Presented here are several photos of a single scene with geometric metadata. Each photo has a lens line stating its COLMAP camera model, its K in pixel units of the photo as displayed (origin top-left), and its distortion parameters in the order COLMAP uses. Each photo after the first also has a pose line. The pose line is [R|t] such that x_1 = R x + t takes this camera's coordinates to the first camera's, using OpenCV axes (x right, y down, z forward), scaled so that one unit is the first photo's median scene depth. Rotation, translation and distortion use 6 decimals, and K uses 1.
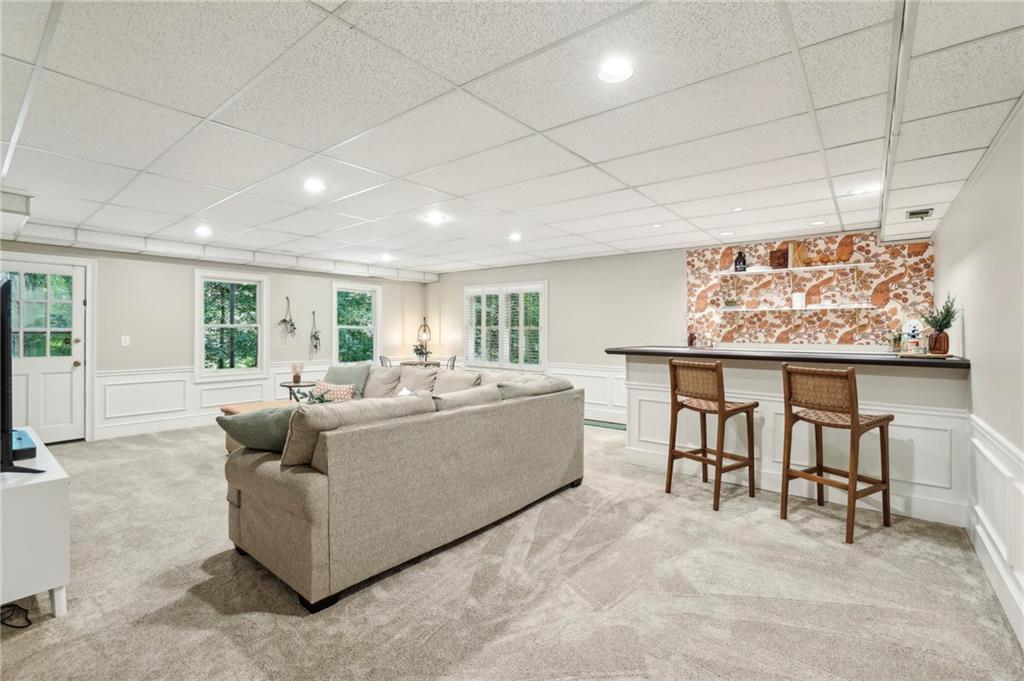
lens RADIAL K [[452.9, 0, 554.8], [0, 452.9, 333.9], [0, 0, 1]] dist [-0.000495, 0.000027]
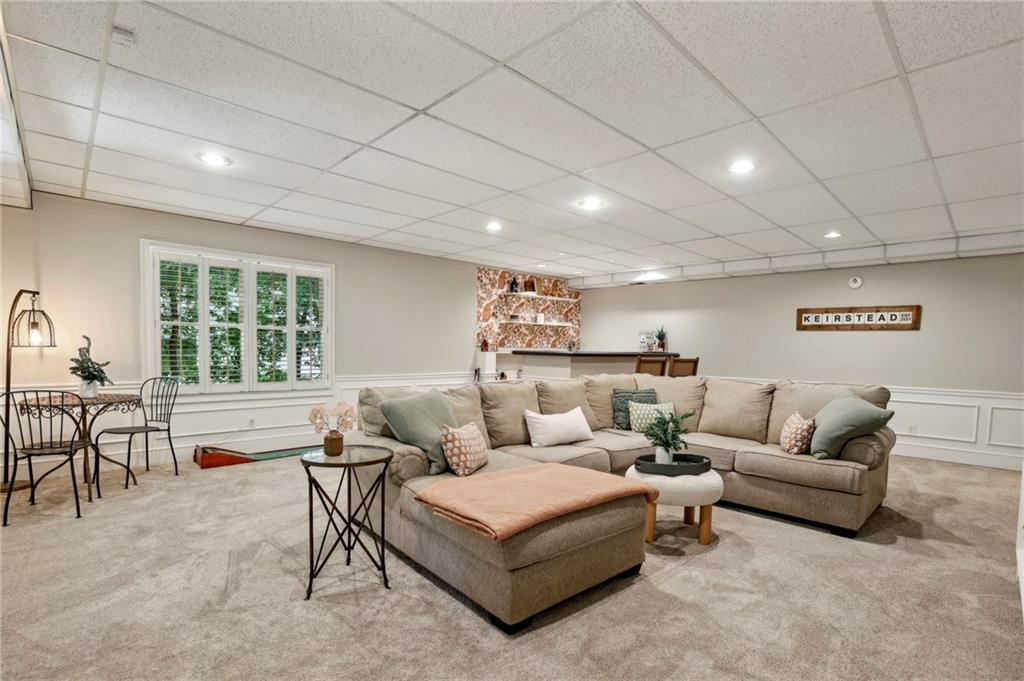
lens RADIAL K [[476.8, 0, 512.0], [0, 476.8, 340.5], [0, 0, 1]] dist [-0.000089, -0.000050]
pose [[0.196906, 0.007170, 0.980396, -0.892790], [-0.012282, 0.999913, -0.004846, 0.005495], [-0.980345, -0.011087, 0.196977, 0.706074]]
